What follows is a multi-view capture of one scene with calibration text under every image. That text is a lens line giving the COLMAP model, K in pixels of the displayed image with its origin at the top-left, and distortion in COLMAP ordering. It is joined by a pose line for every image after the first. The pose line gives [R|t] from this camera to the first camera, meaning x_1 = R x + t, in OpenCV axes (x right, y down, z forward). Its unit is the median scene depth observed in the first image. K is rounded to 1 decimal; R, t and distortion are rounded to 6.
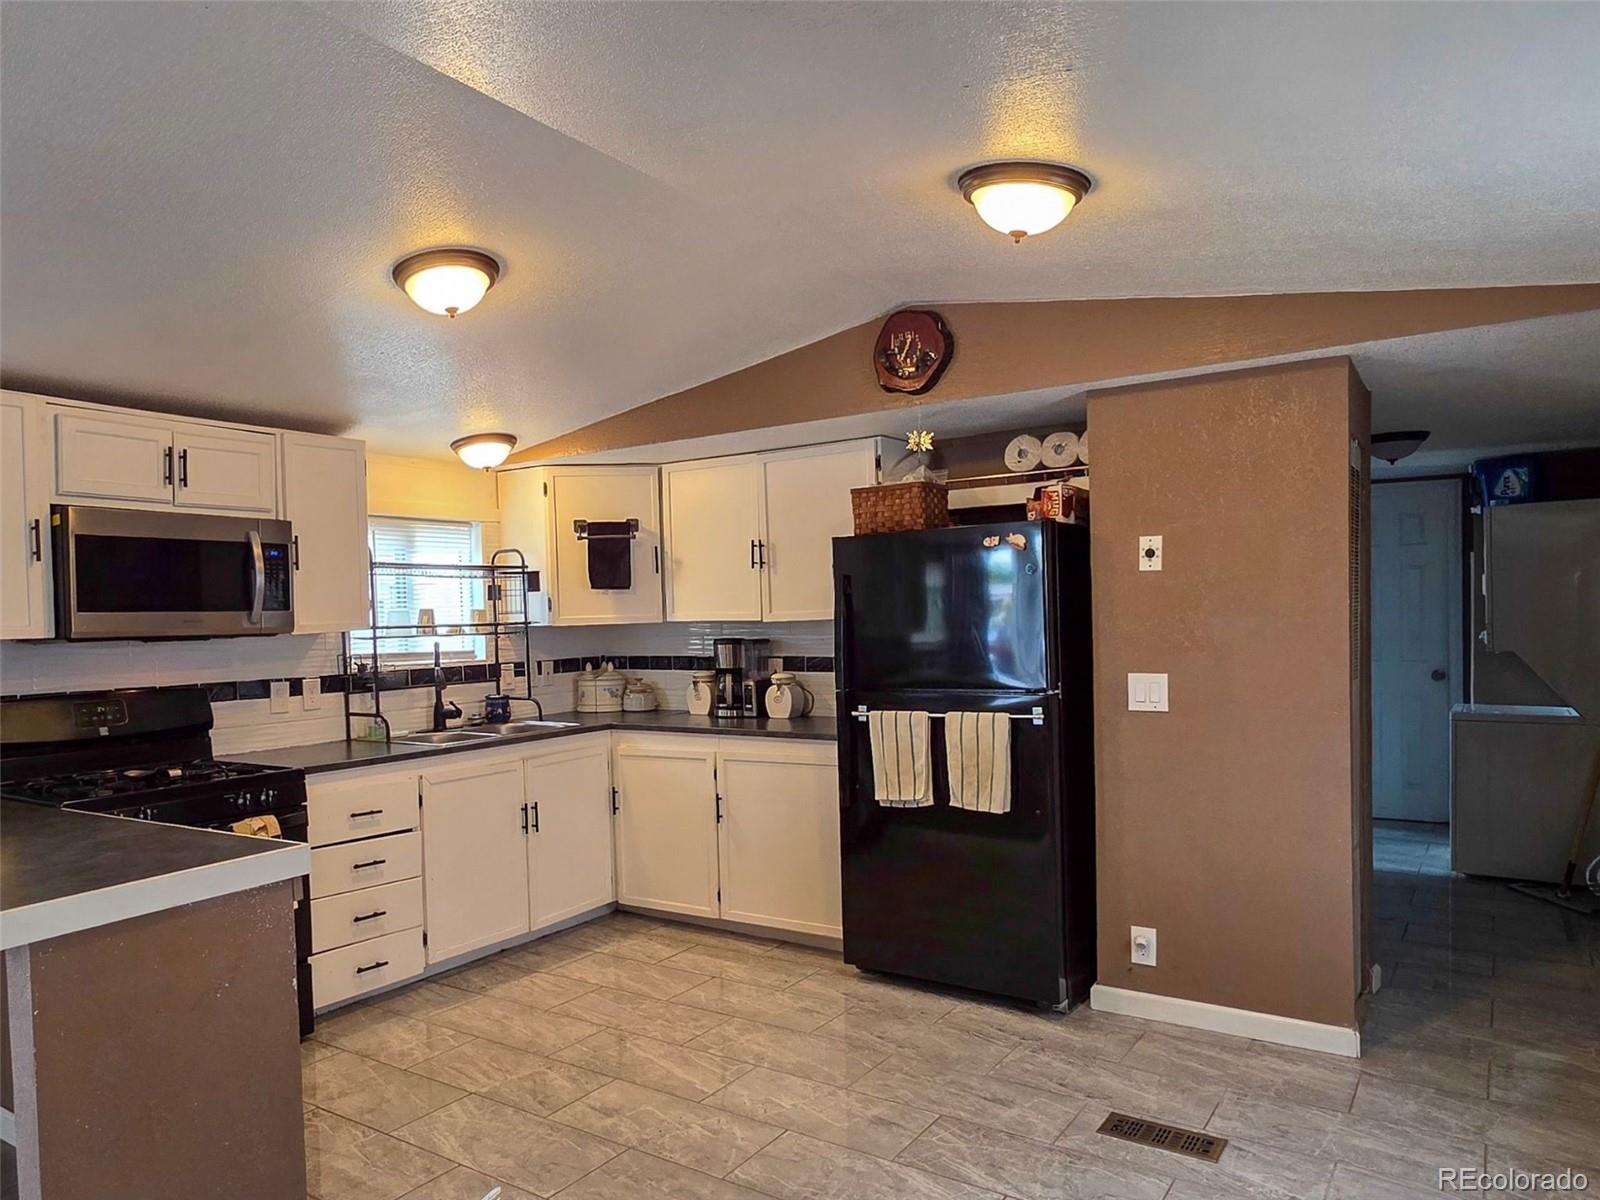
lens RADIAL K [[1037.7, 0, 774.7], [0, 1037.7, 639.3], [0, 0, 1]] dist [0.002501, -0.003819]
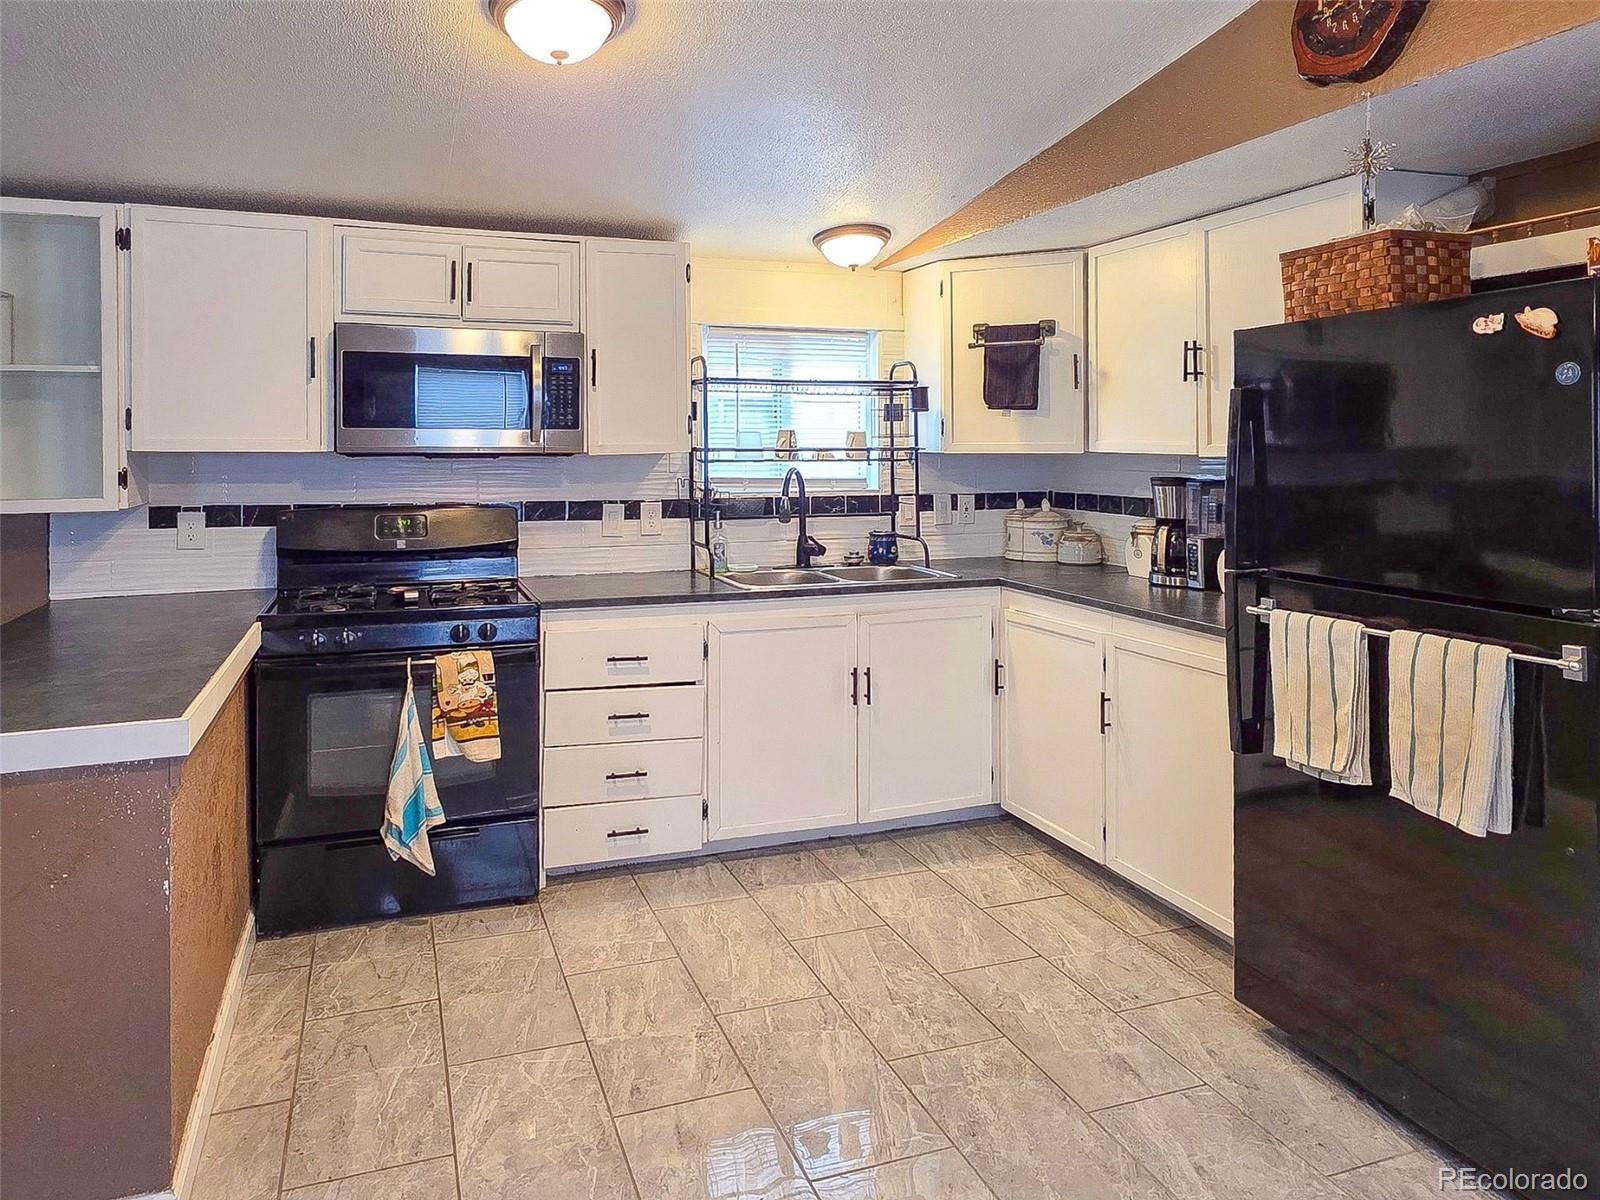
lens RADIAL K [[1037.7, 0, 777.5], [0, 1037.7, 450.1], [0, 0, 1]] dist [0.002501, -0.003819]
pose [[0.811586, 0.029228, -0.583502, 0.198159], [-0.034817, 0.999392, 0.001635, -0.015053], [0.583195, 0.018989, 0.812110, 0.307772]]
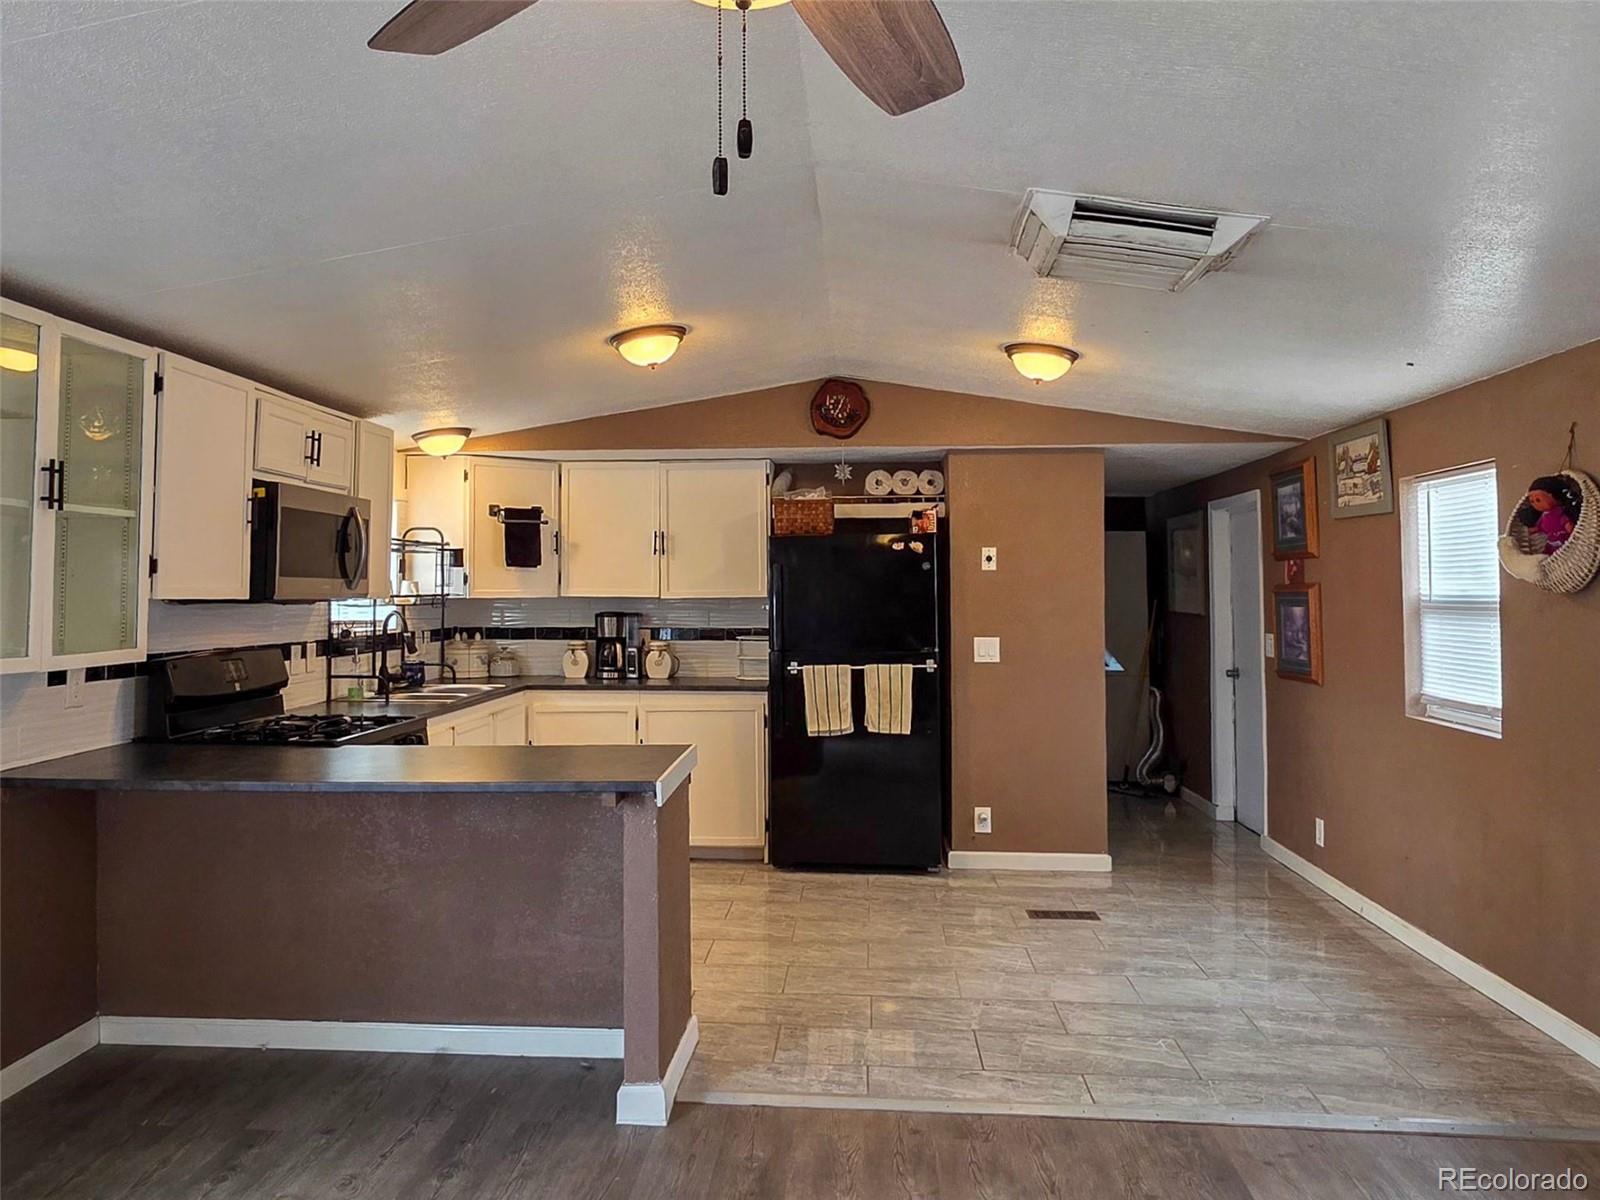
lens RADIAL K [[1018.3, 0, 816.0], [0, 1018.3, 555.0], [0, 0, 1]] dist [-0.012249, -0.002578]
pose [[0.880105, 0.040733, 0.473028, -0.496937], [-0.009441, 0.997617, -0.068340, 0.014553], [-0.474685, 0.055680, 0.878393, -0.171497]]
